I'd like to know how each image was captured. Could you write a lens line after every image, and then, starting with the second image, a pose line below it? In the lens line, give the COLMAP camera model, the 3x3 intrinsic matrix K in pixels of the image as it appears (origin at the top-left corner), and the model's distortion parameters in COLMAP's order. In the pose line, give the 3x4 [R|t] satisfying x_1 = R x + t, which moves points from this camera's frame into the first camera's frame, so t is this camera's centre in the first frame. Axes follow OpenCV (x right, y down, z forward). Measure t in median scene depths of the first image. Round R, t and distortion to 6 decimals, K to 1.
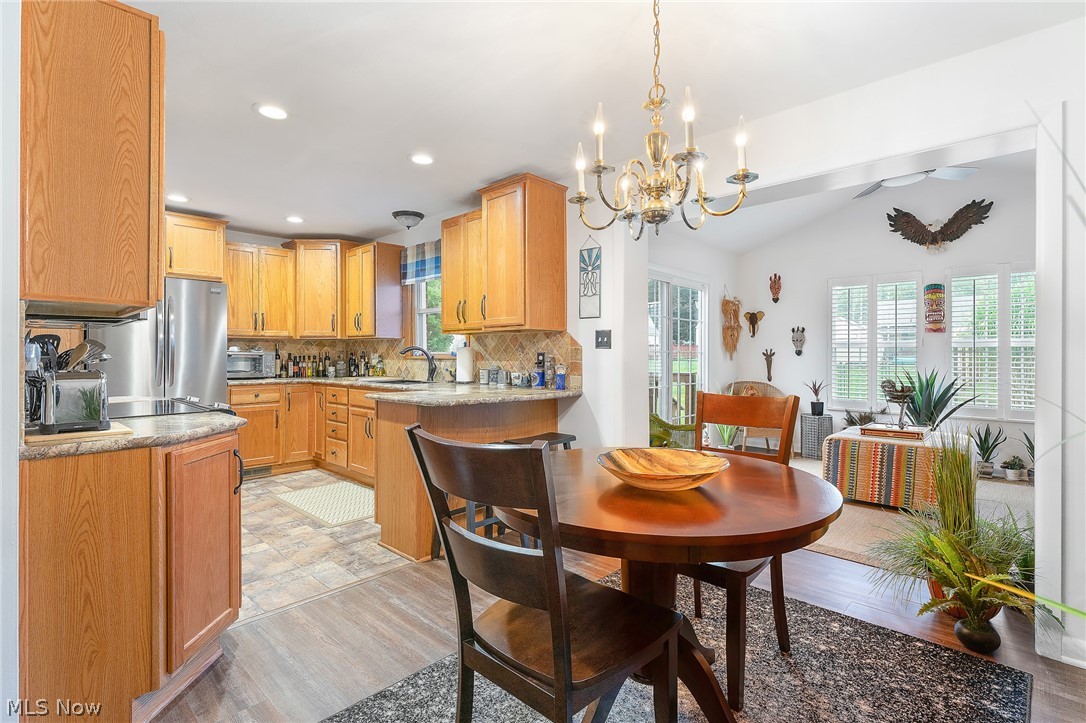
lens RADIAL K [[513.9, 0, 544.8], [0, 513.9, 354.9], [0, 0, 1]] dist [-0.001732, -0.000389]
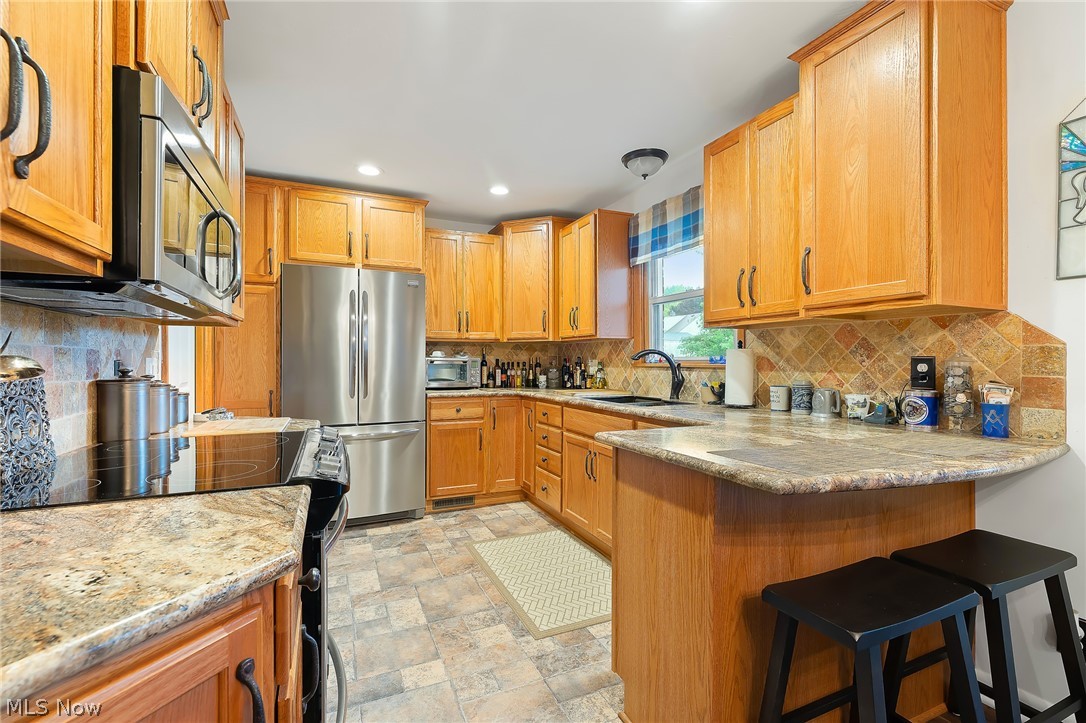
lens RADIAL K [[481.7, 0, 543.0], [0, 481.7, 361.5], [0, 0, 1]] dist [0.000024, -0.000230]
pose [[0.922218, 0.001446, -0.386667, -0.130992], [-0.001194, 0.999999, 0.000892, -0.000191], [0.386668, -0.000361, 0.922219, 0.326094]]
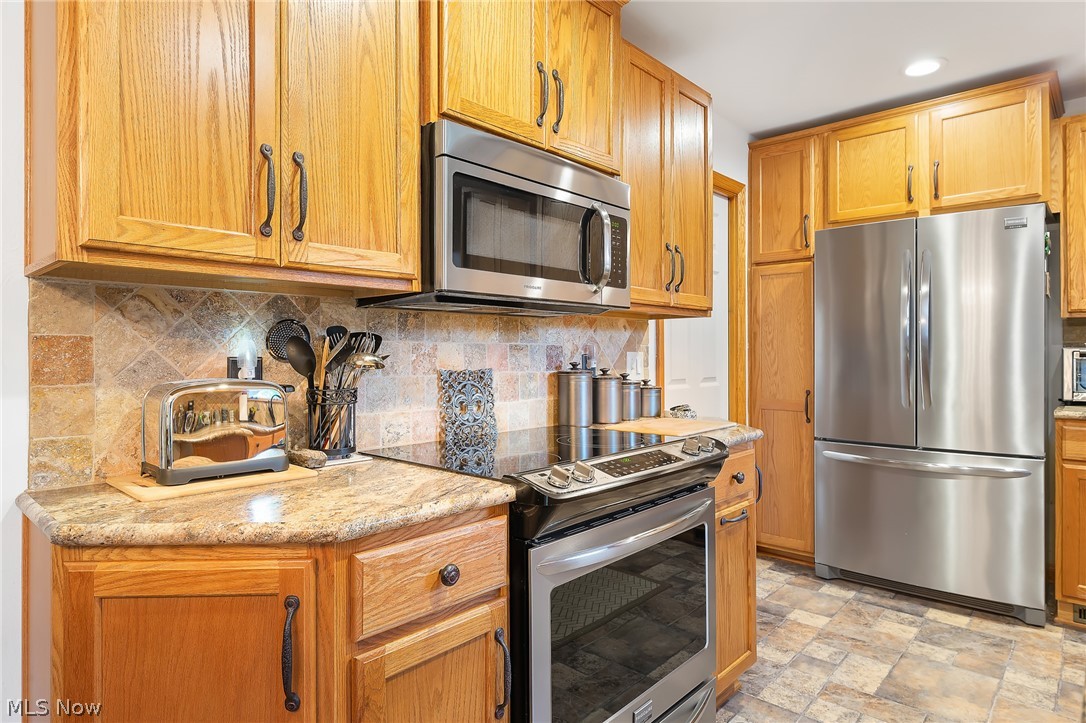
lens RADIAL K [[617.7, 0, 544.2], [0, 617.7, 352.9], [0, 0, 1]] dist [0.001996, -0.000858]
pose [[0.012963, -0.000793, -0.999916, -0.050414], [0.001975, 0.999998, -0.000768, -0.001343], [0.999914, -0.001965, 0.012964, 0.486406]]
